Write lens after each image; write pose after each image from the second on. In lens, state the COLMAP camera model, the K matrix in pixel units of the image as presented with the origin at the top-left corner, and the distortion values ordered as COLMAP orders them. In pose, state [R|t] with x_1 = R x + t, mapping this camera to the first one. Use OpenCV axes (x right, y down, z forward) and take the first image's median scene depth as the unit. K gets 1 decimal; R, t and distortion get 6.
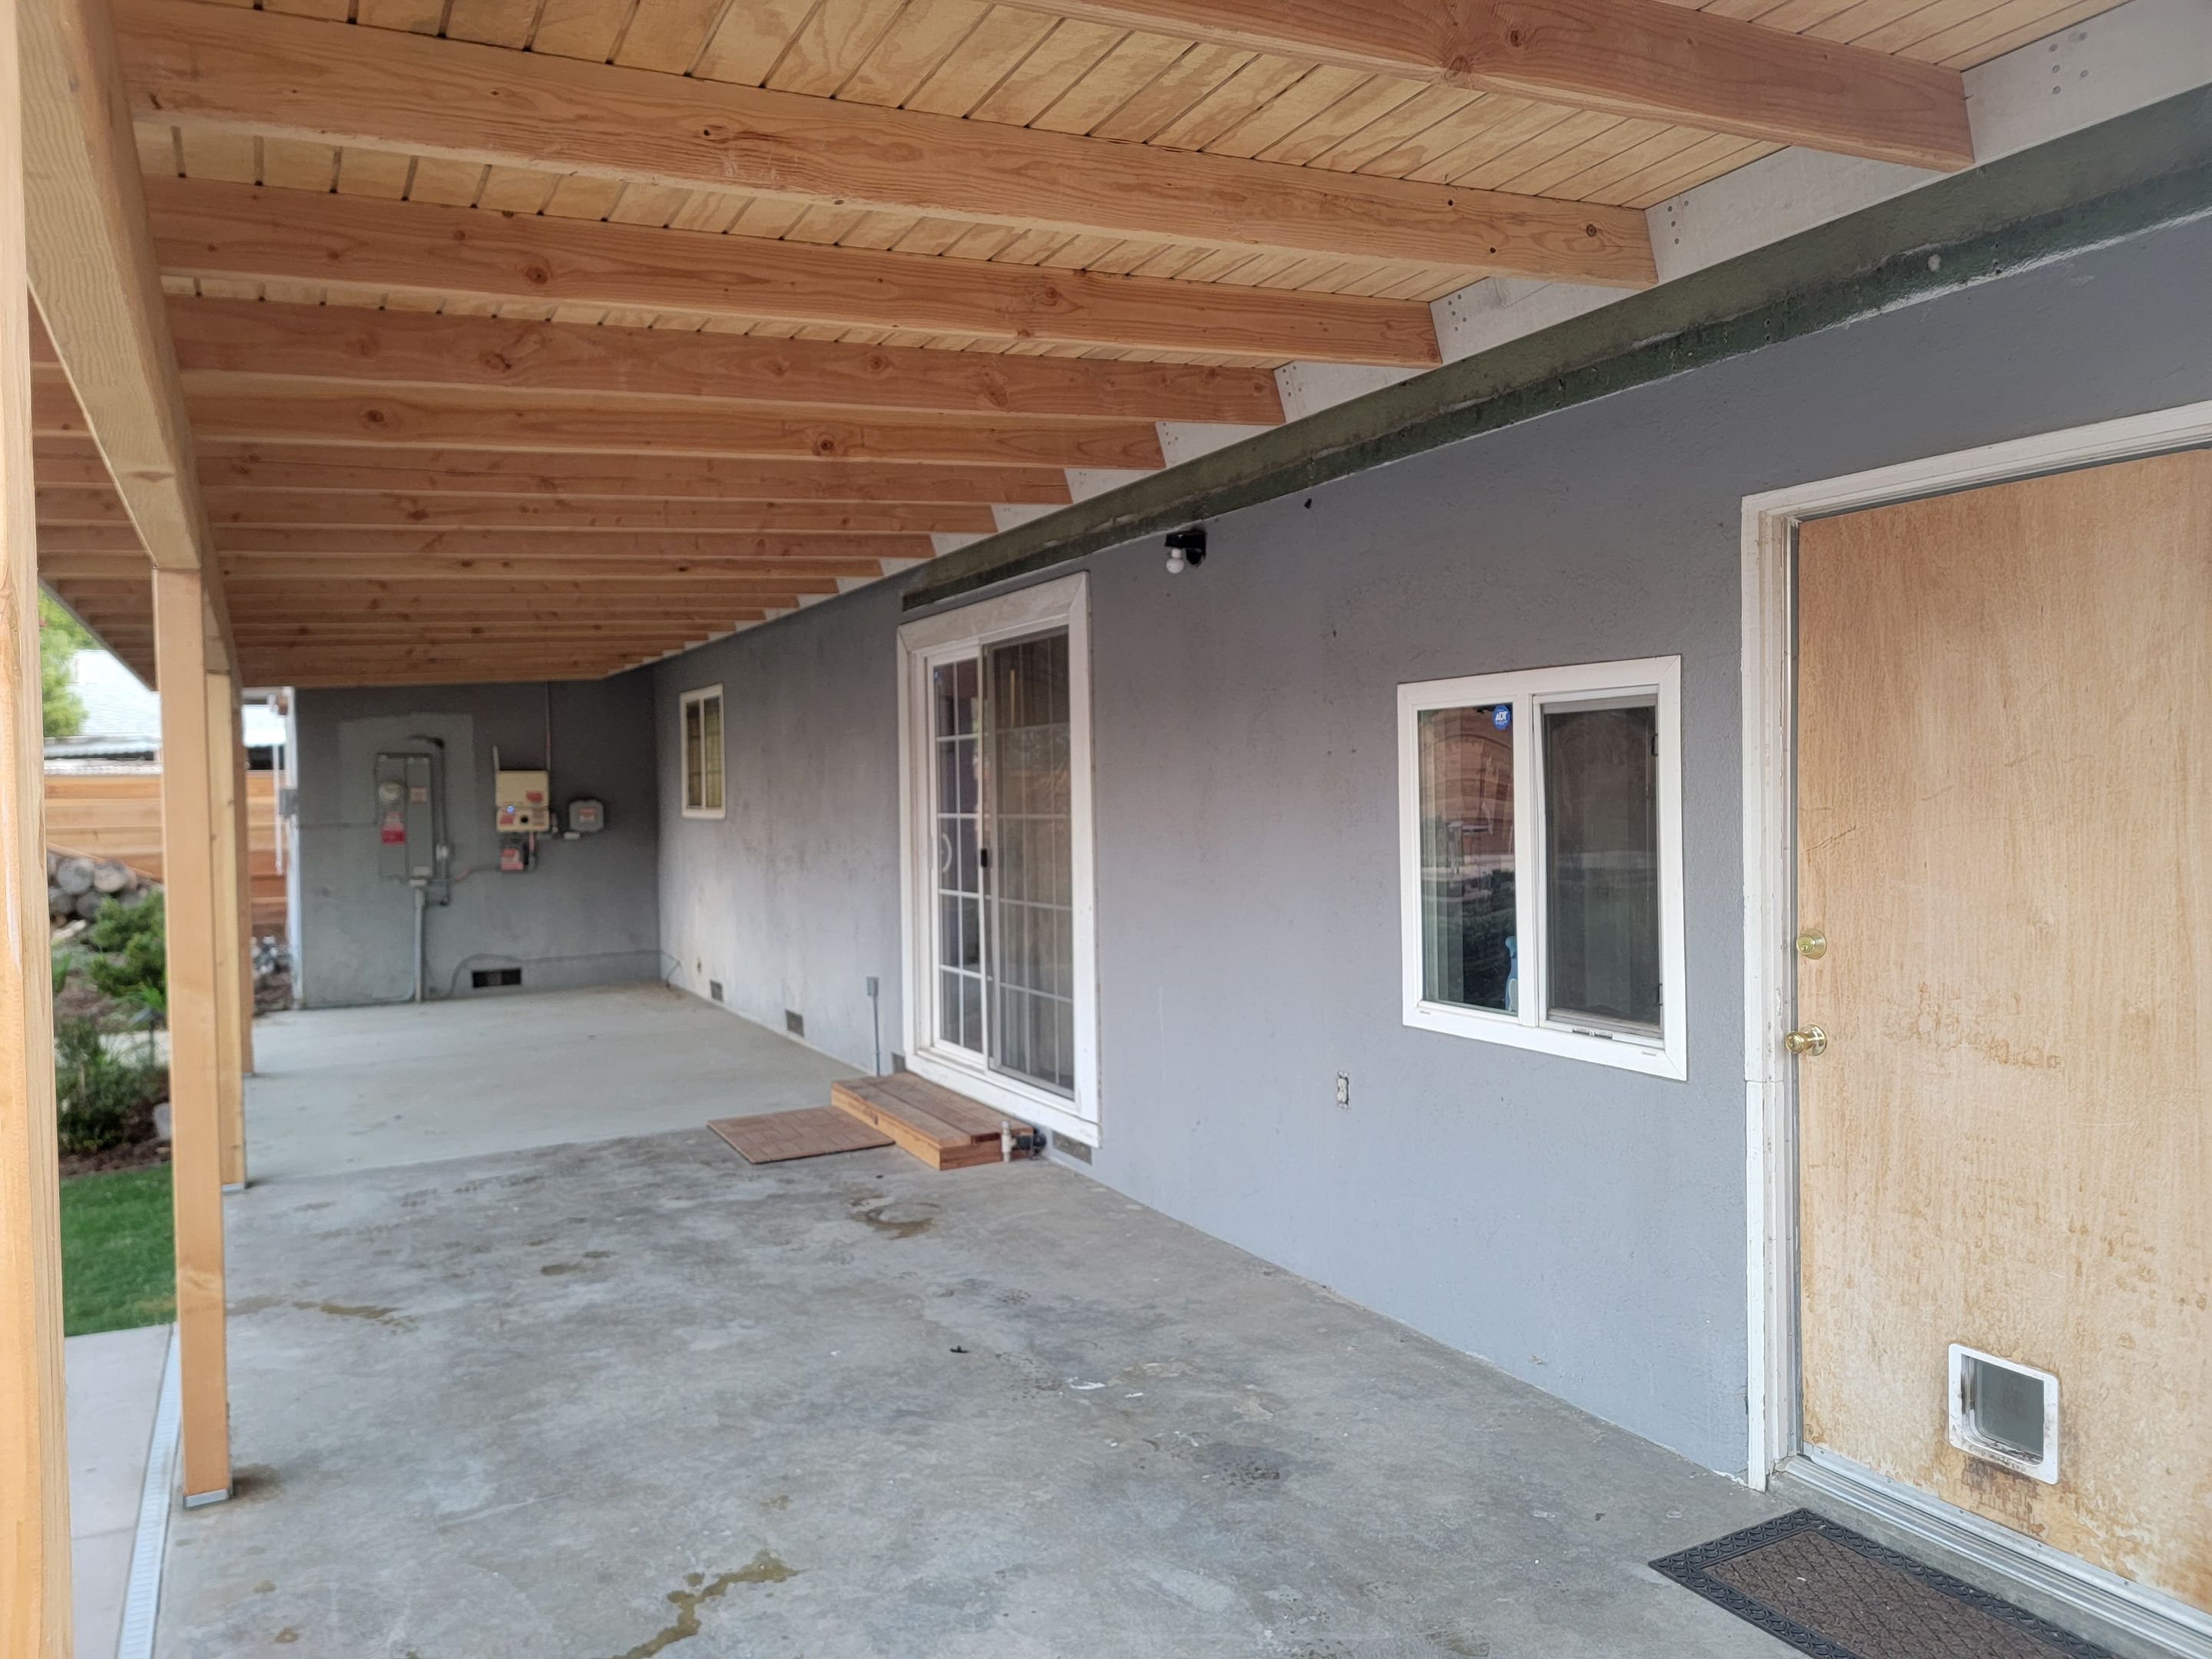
lens RADIAL K [[1534.0, 0, 1110.8], [0, 1534.0, 826.9], [0, 0, 1]] dist [0.100804, -0.091094]
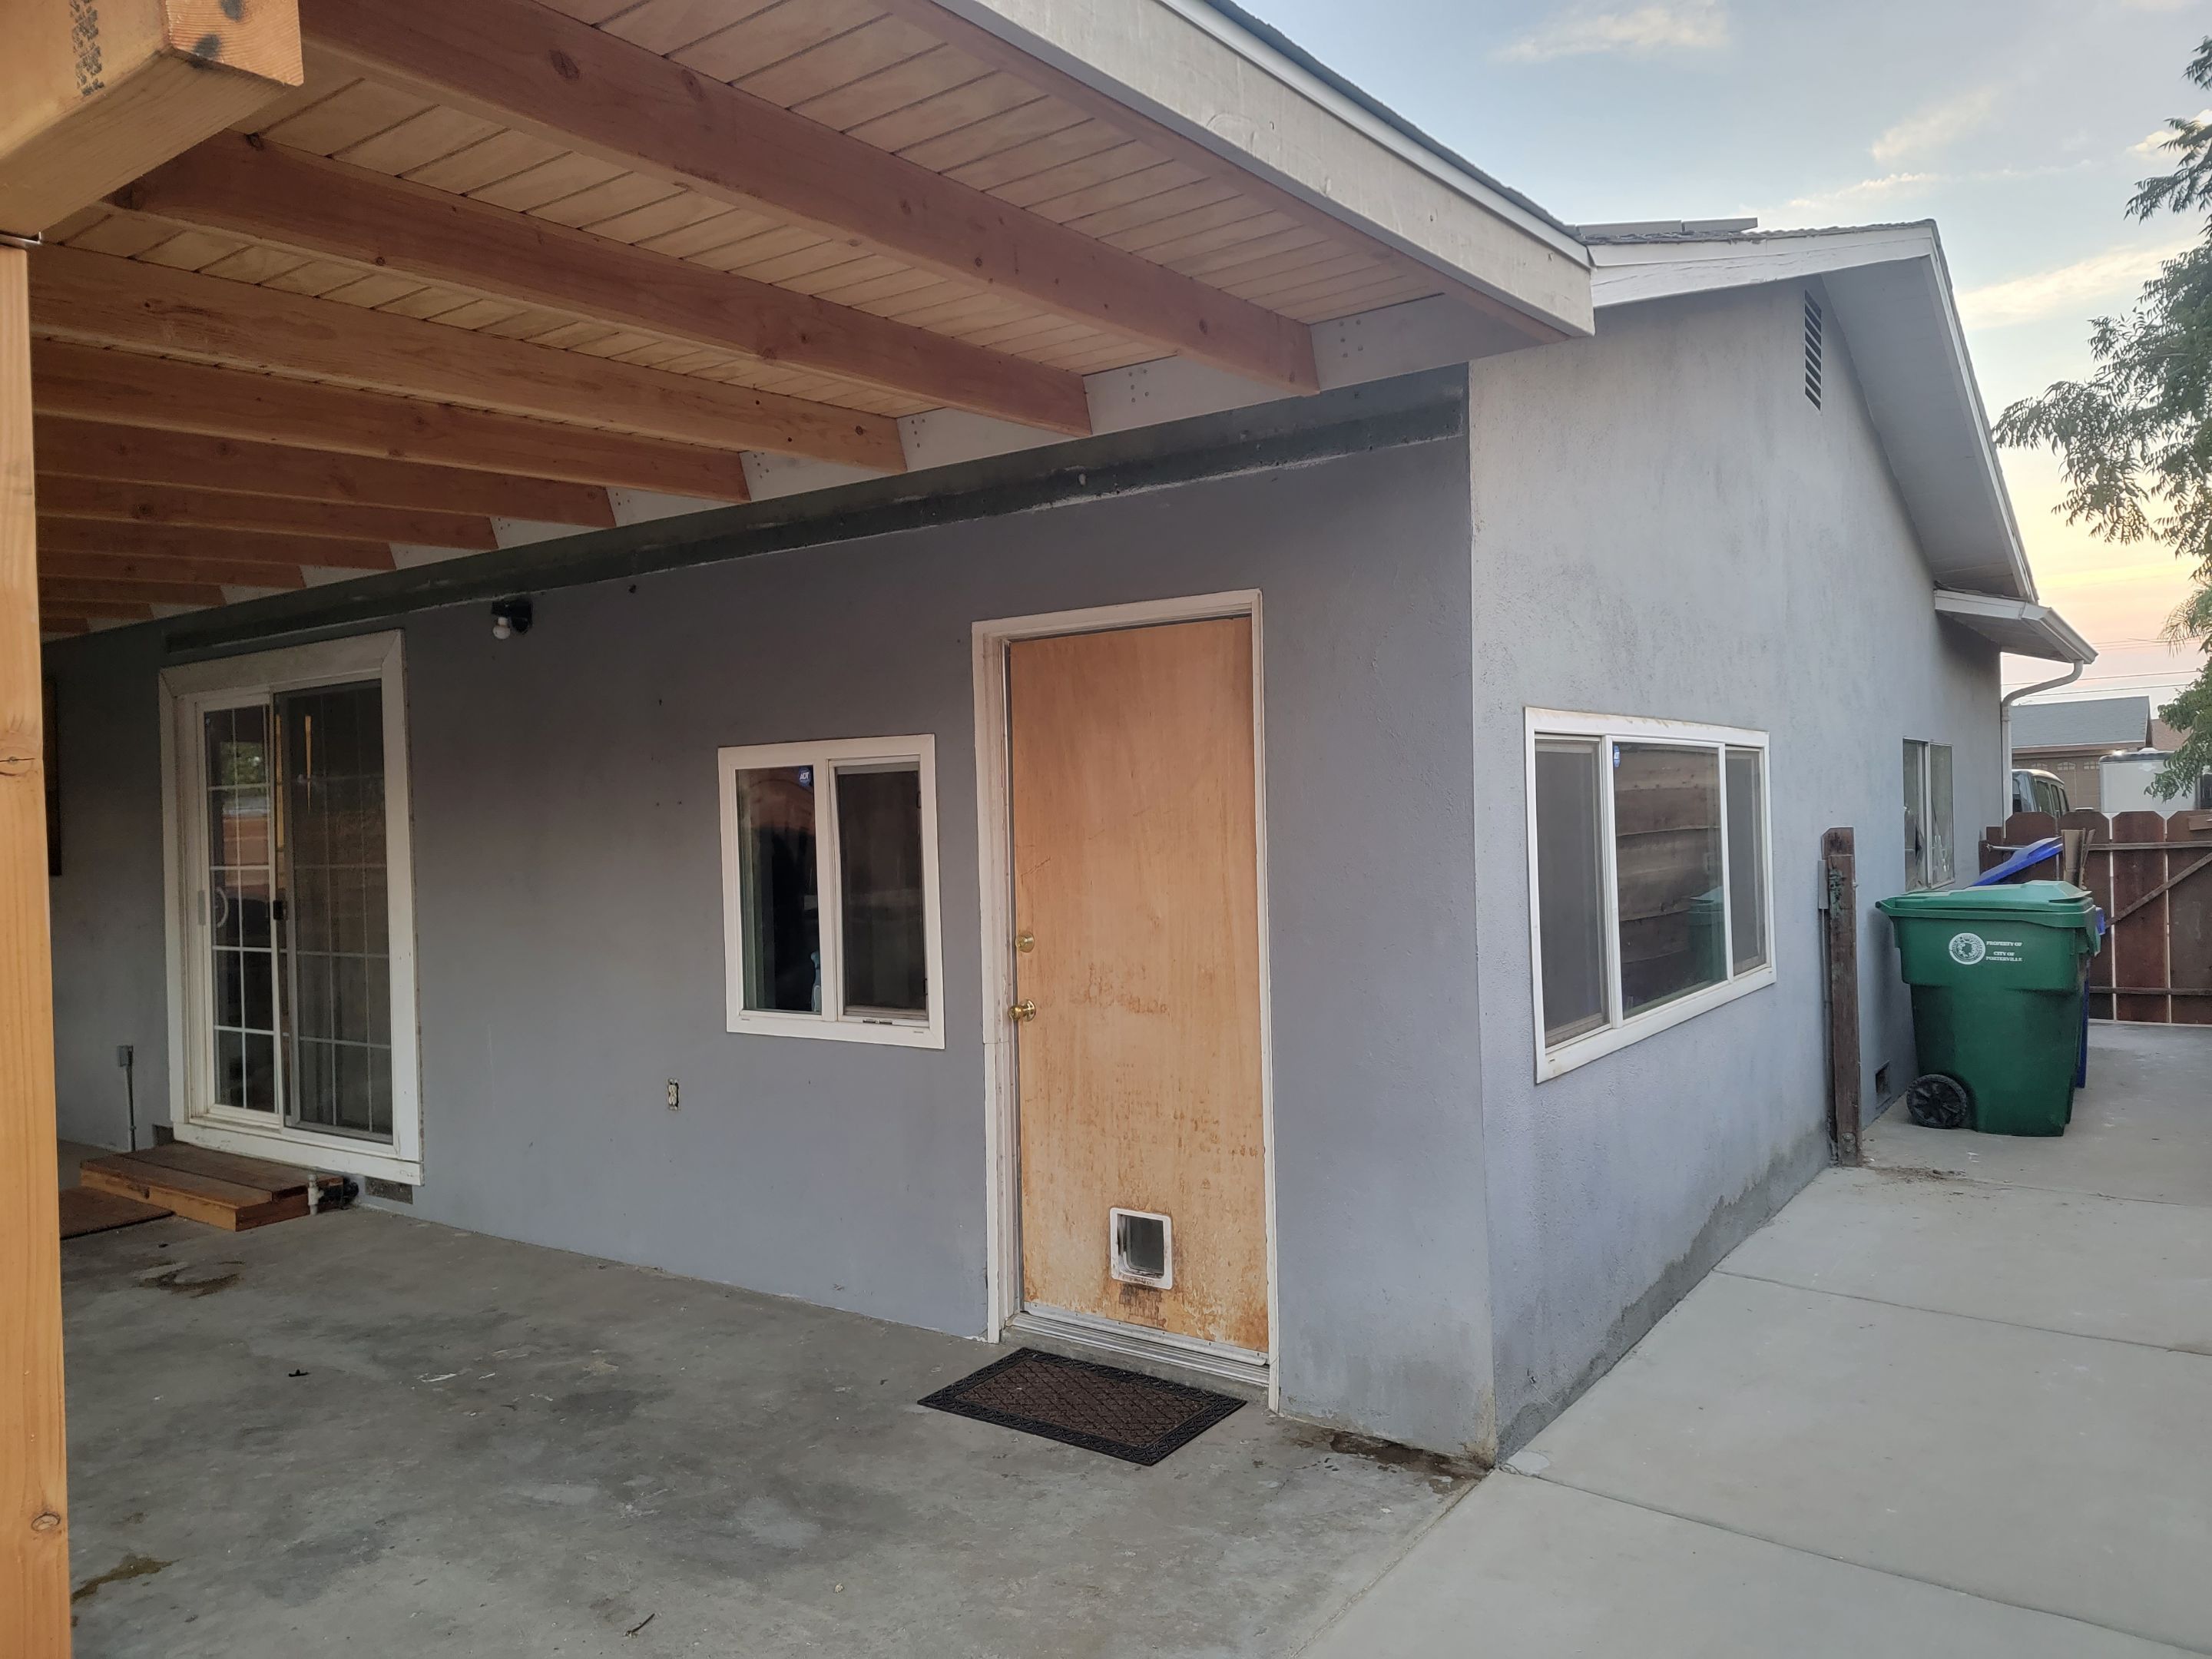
lens RADIAL K [[1534.0, 0, 1110.8], [0, 1534.0, 826.9], [0, 0, 1]] dist [0.100804, -0.091094]
pose [[0.900602, -0.010853, 0.434510, -0.077082], [0.023199, 0.999464, -0.023120, 0.004993], [-0.434026, 0.030902, 0.900370, -0.267603]]
